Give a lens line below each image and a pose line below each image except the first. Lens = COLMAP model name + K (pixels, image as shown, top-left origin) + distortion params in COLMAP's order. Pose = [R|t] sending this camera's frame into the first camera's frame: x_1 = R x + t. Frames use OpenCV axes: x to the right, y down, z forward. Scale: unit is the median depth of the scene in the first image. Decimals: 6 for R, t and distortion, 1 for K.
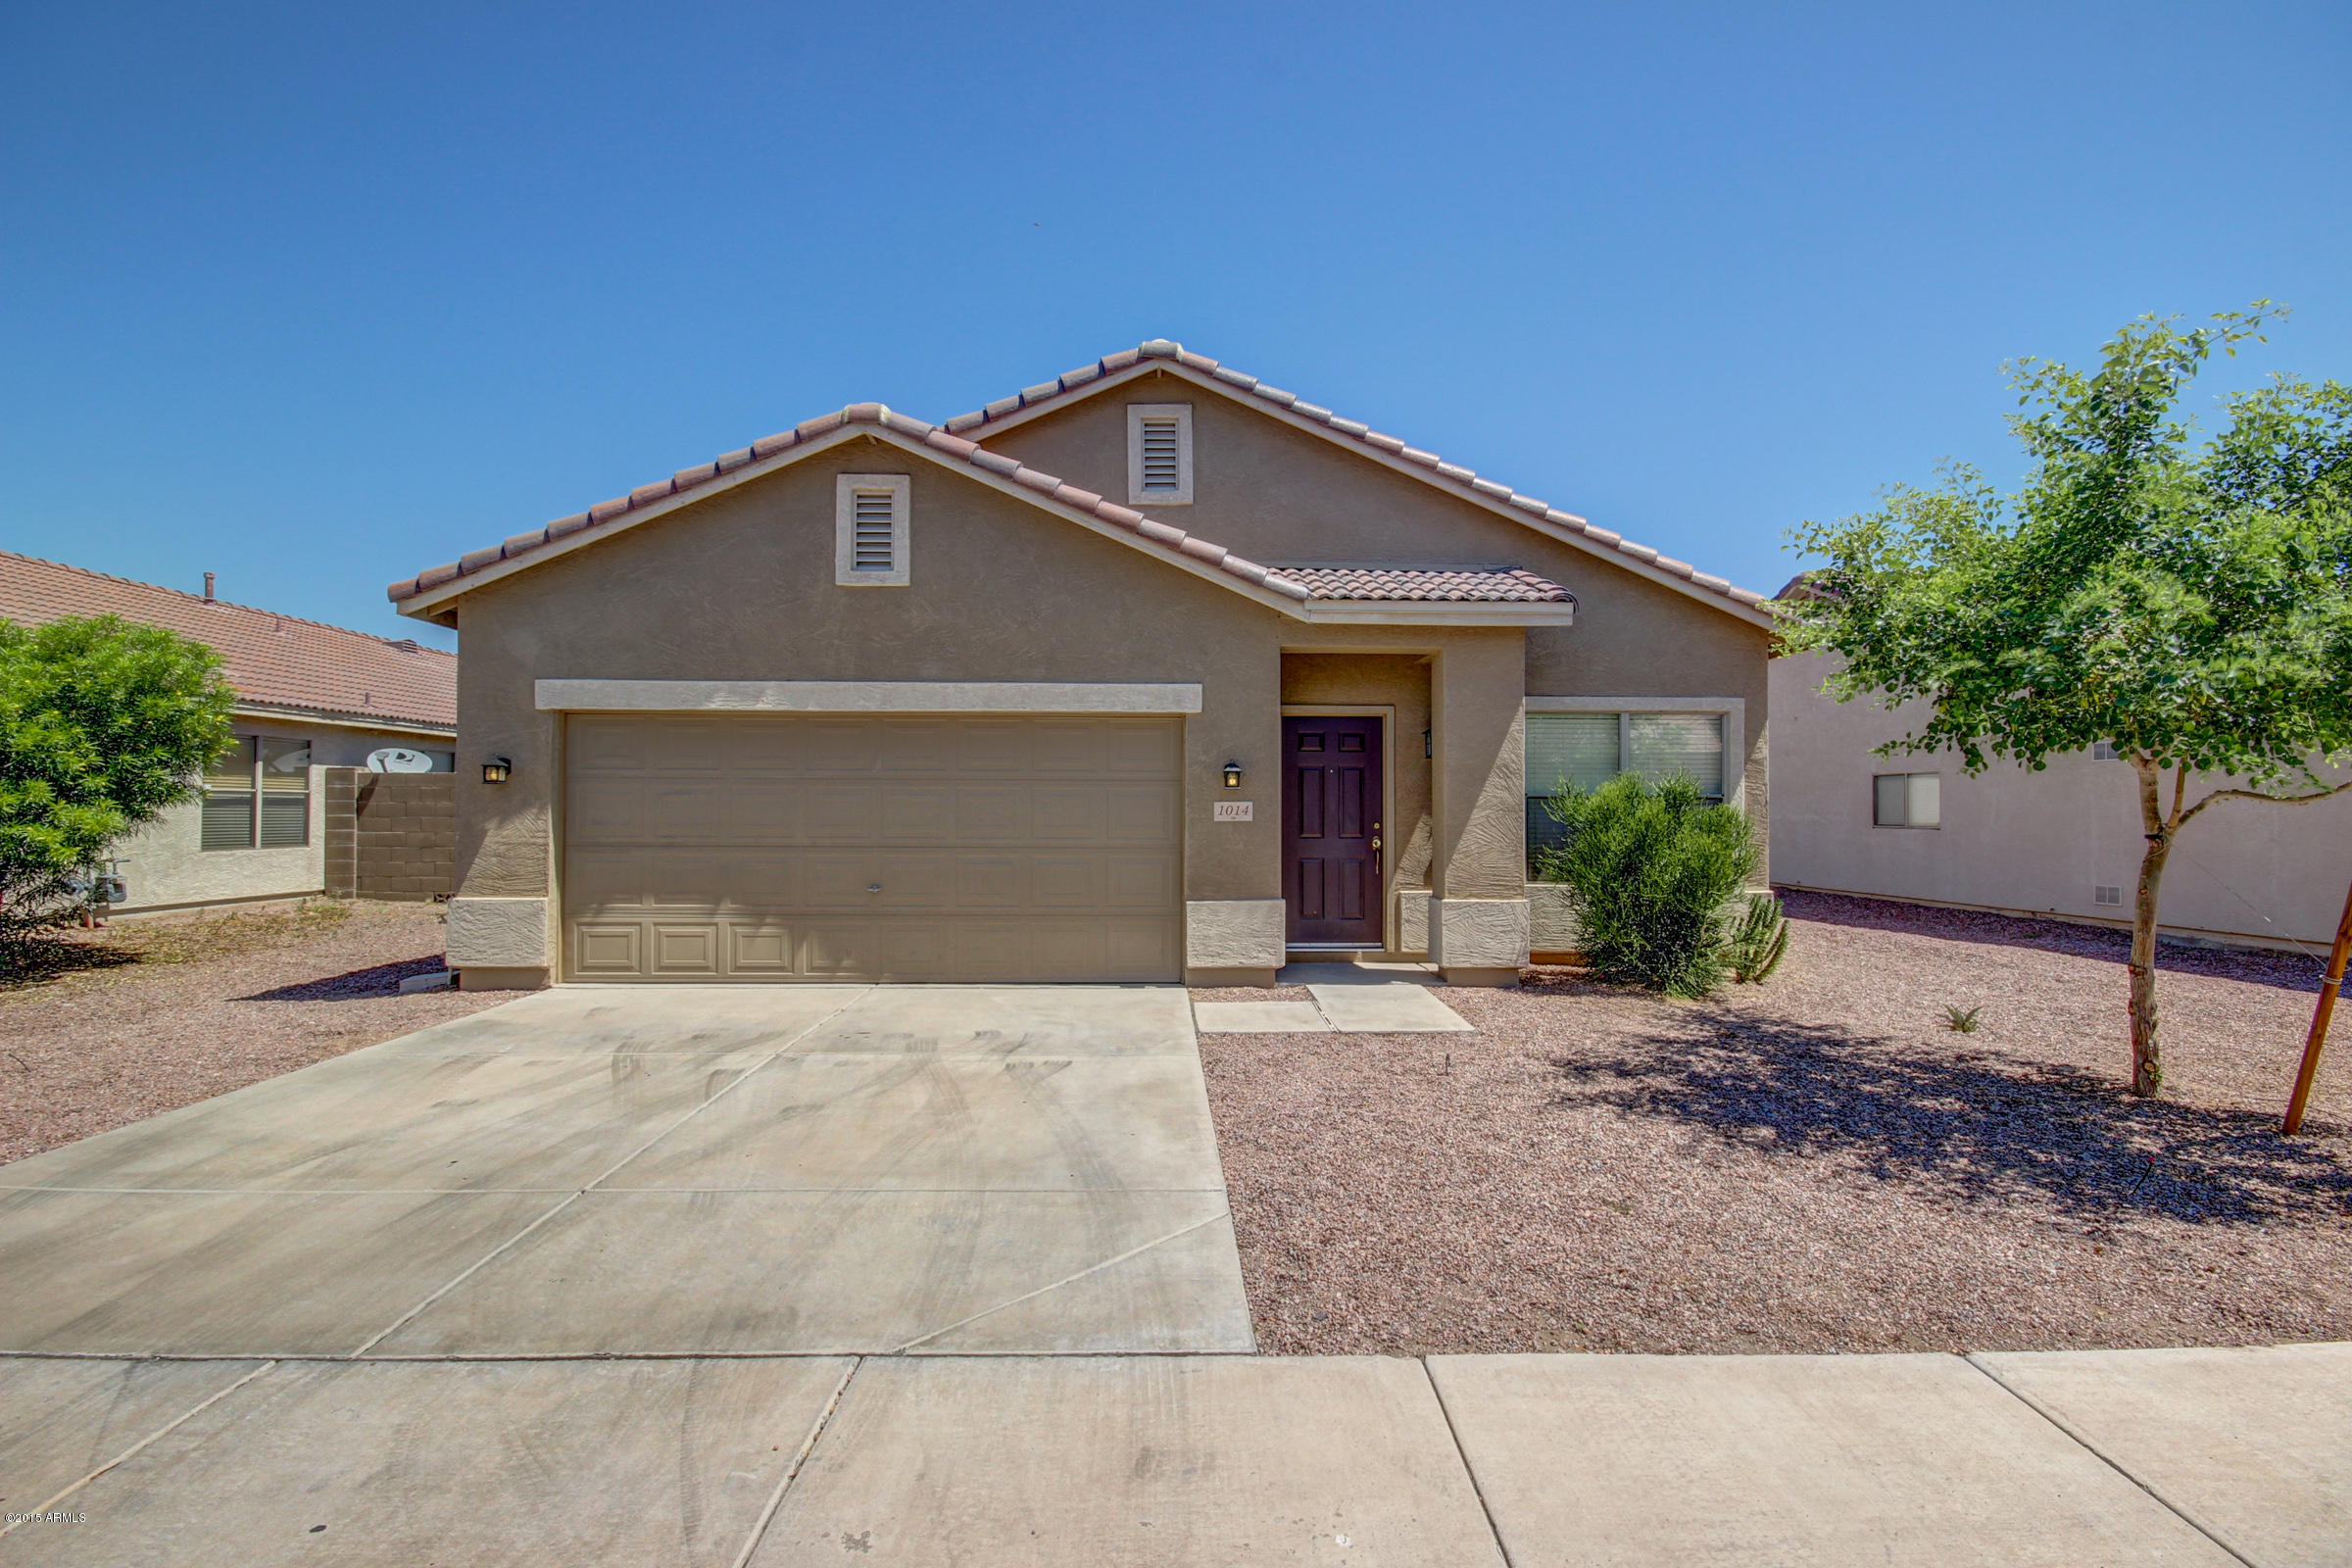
lens RADIAL K [[1085.1, 0, 1172.2], [0, 1085.1, 790.3], [0, 0, 1]] dist [-0.000652, 0.000044]
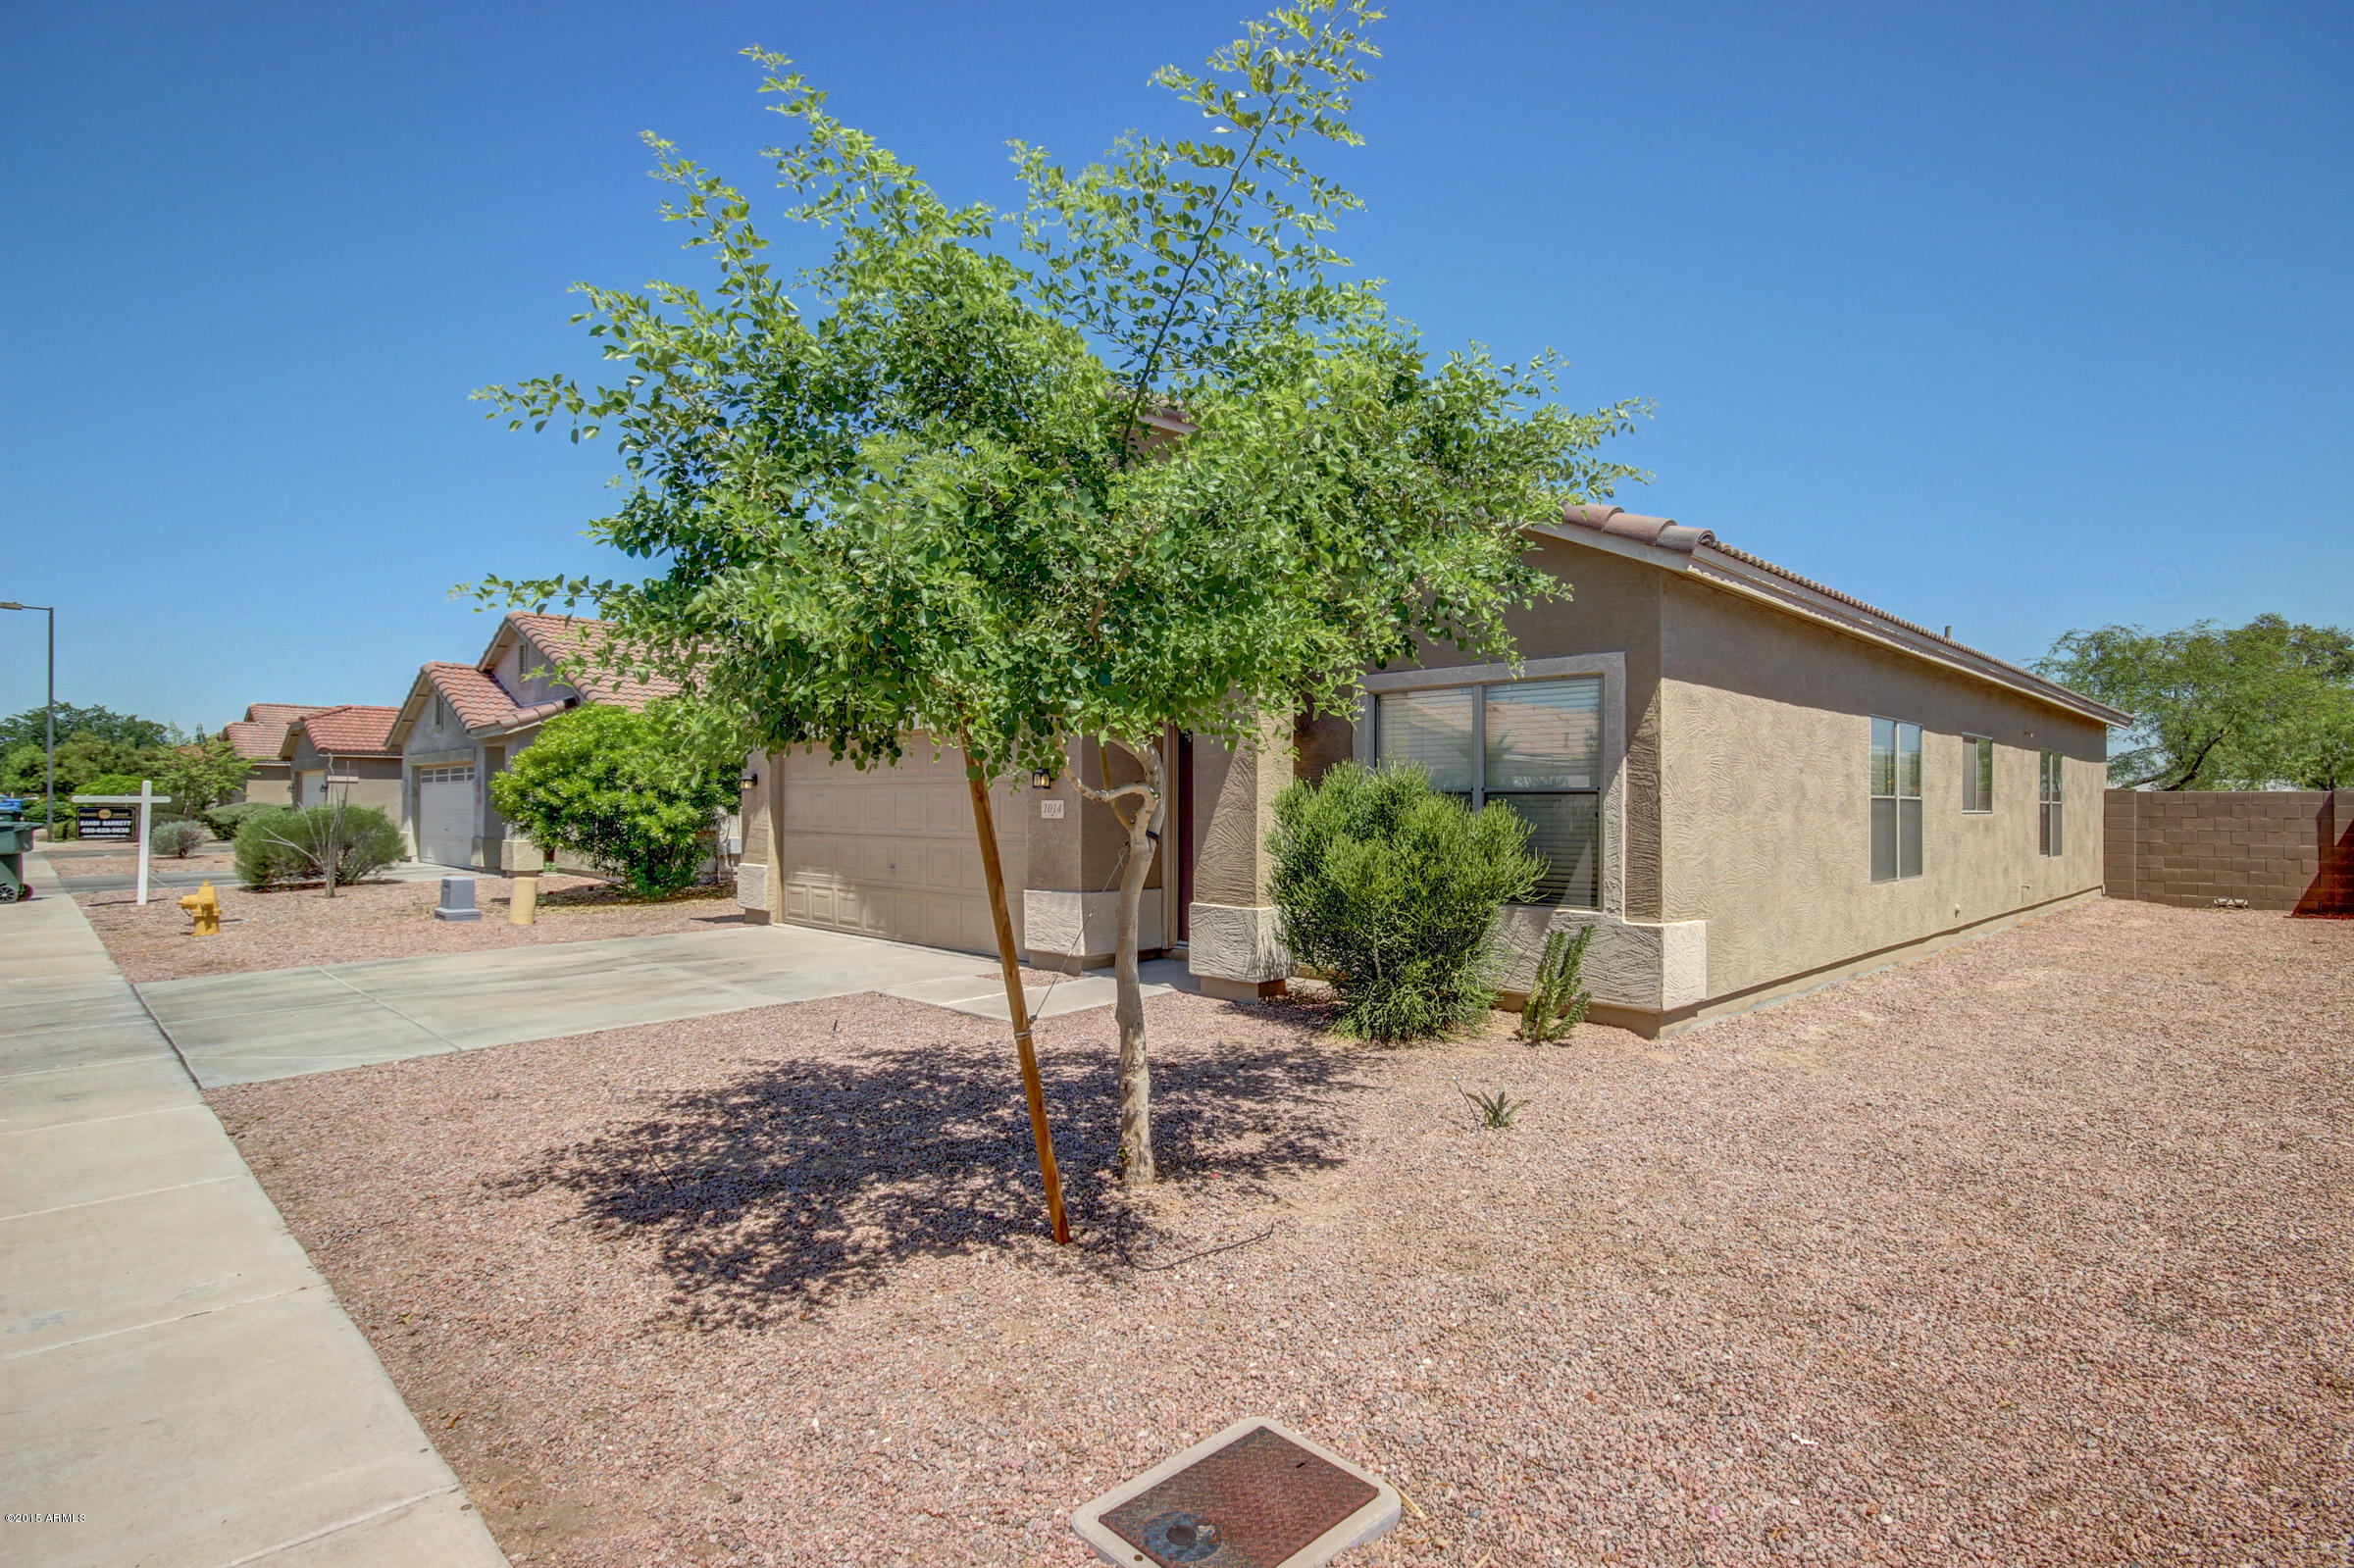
lens RADIAL K [[1195.8, 0, 1256.1], [0, 1195.8, 800.9], [0, 0, 1]] dist [-0.000788, -0.000334]
pose [[0.689354, -0.003859, -0.724414, 1.086619], [0.010873, 0.999928, 0.005021, 0.007456], [0.724343, -0.011338, 0.689347, 0.332358]]
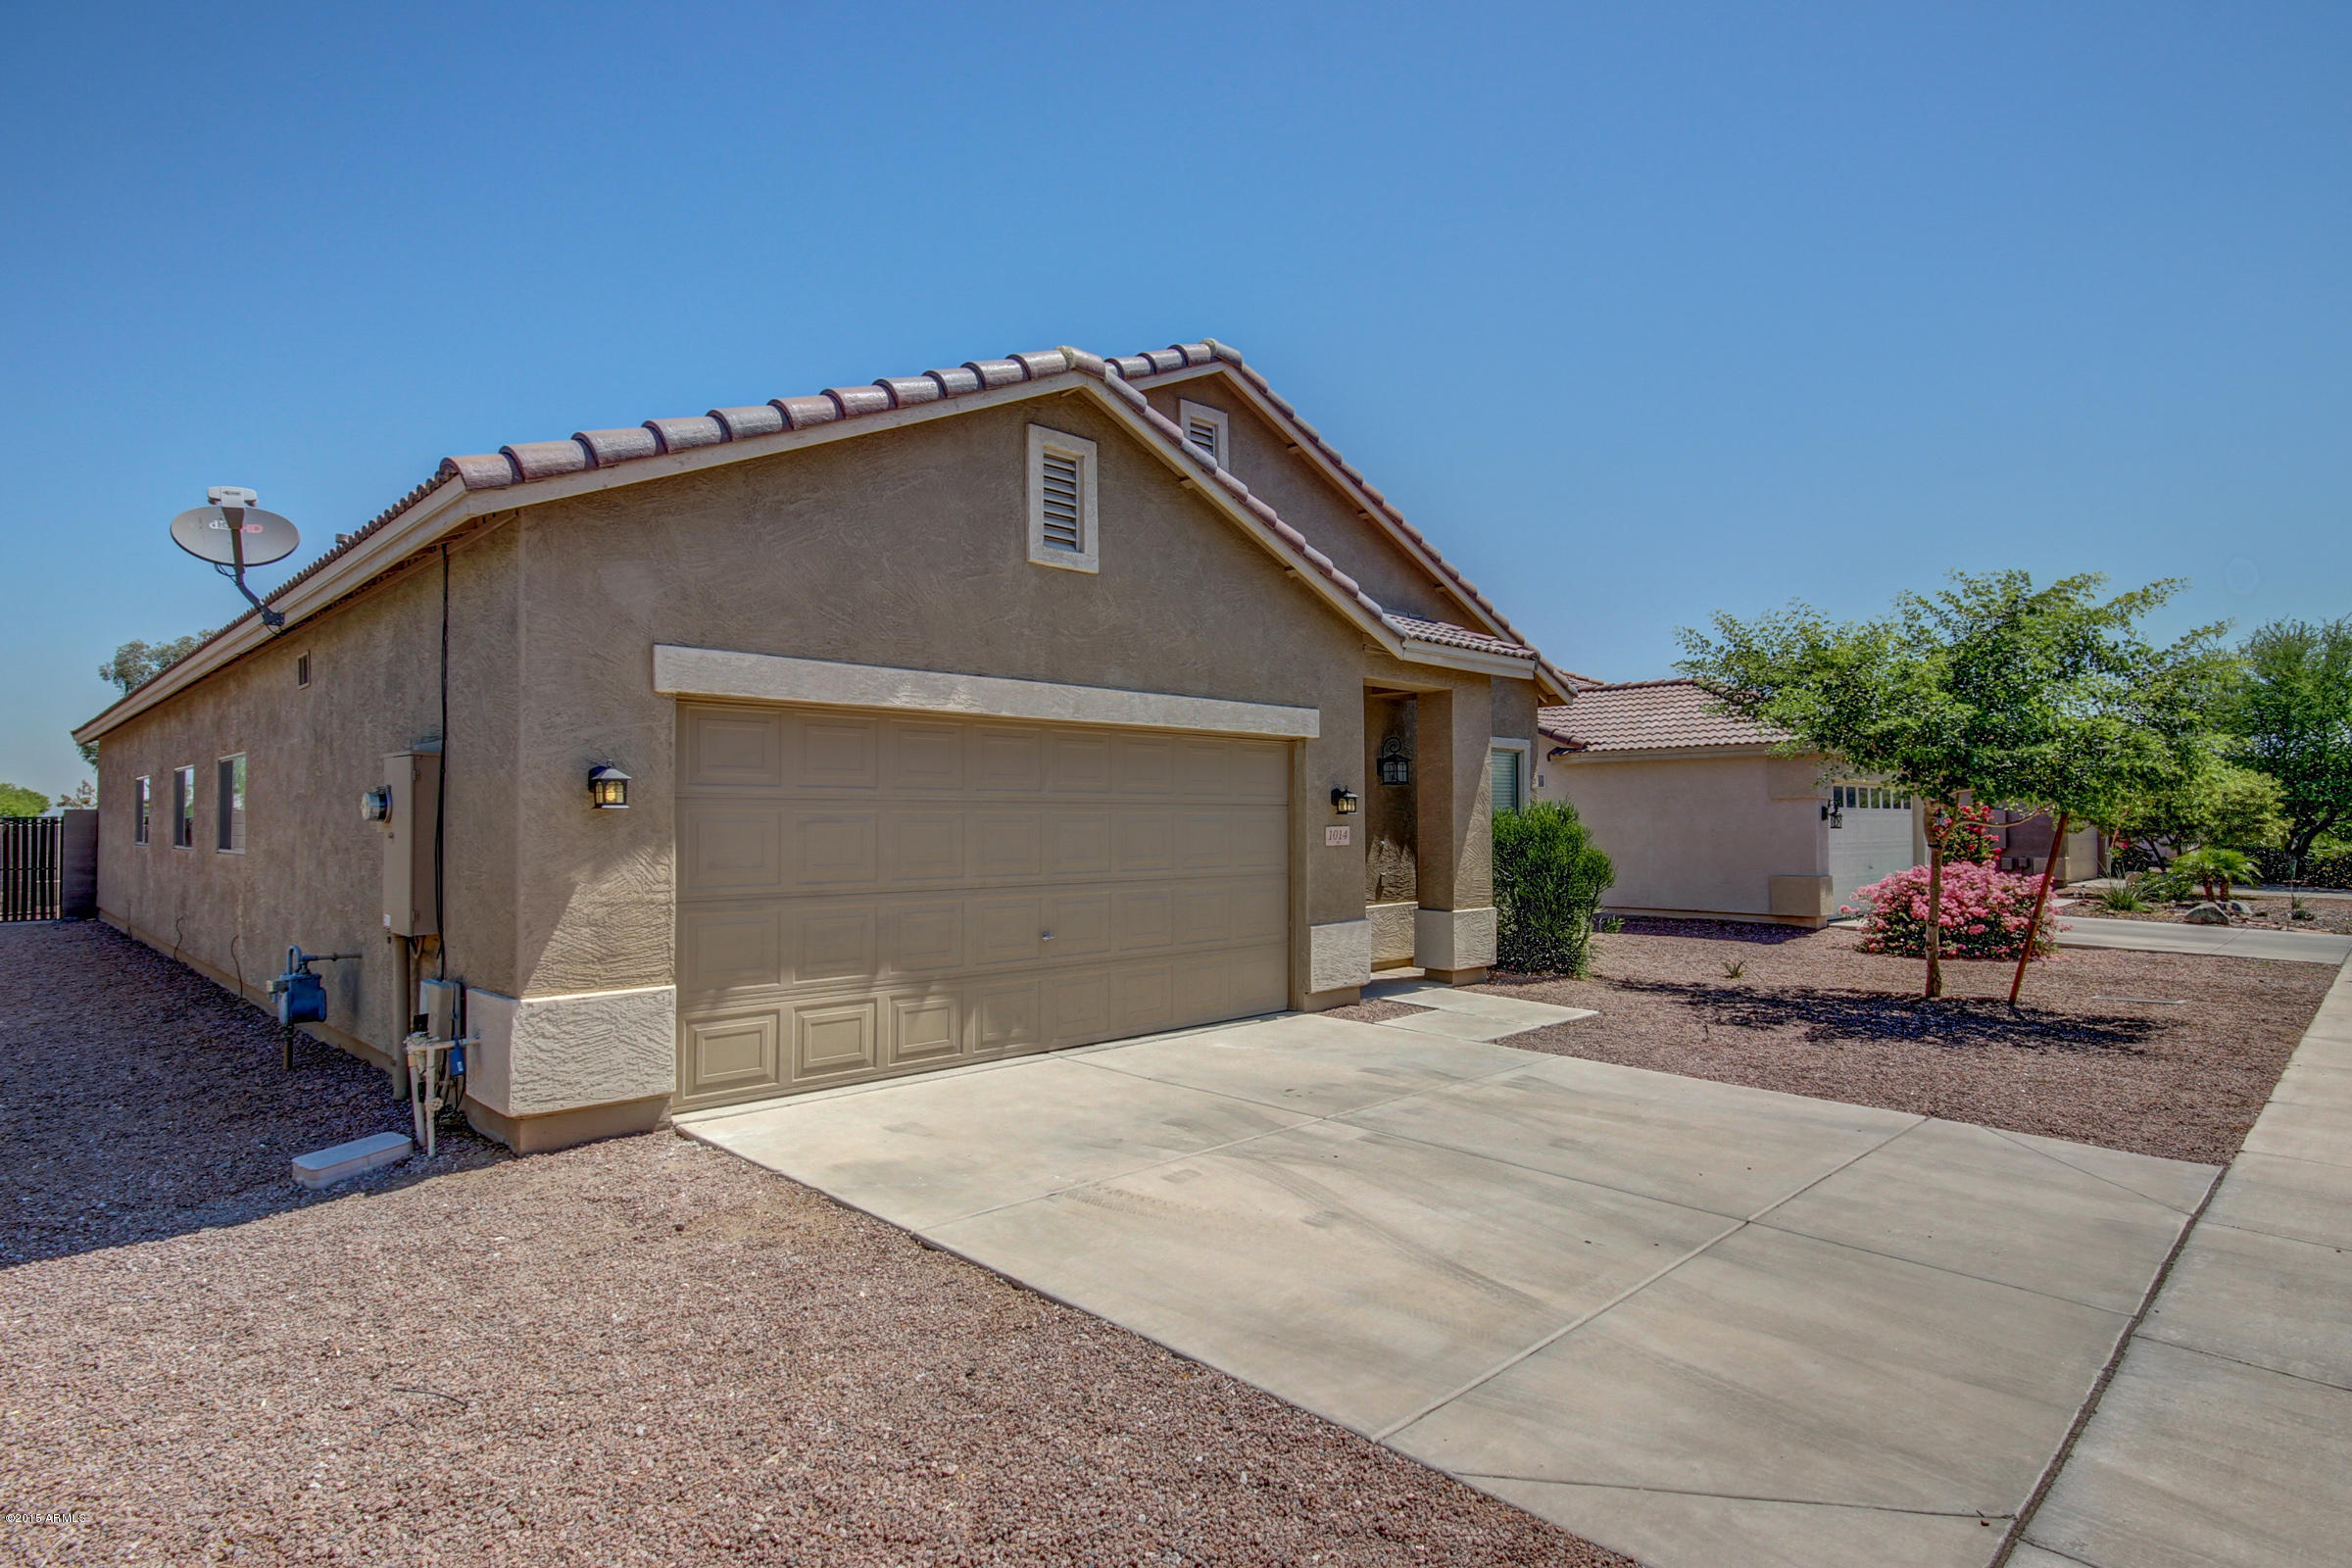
lens RADIAL K [[1195.0, 0, 1255.1], [0, 1195.0, 800.9], [0, 0, 1]] dist [-0.000788, -0.000334]
pose [[0.727481, 0.006155, 0.686100, -0.790218], [-0.004972, 0.999981, -0.003699, -0.009143], [-0.686110, -0.000721, 0.727497, 0.240568]]
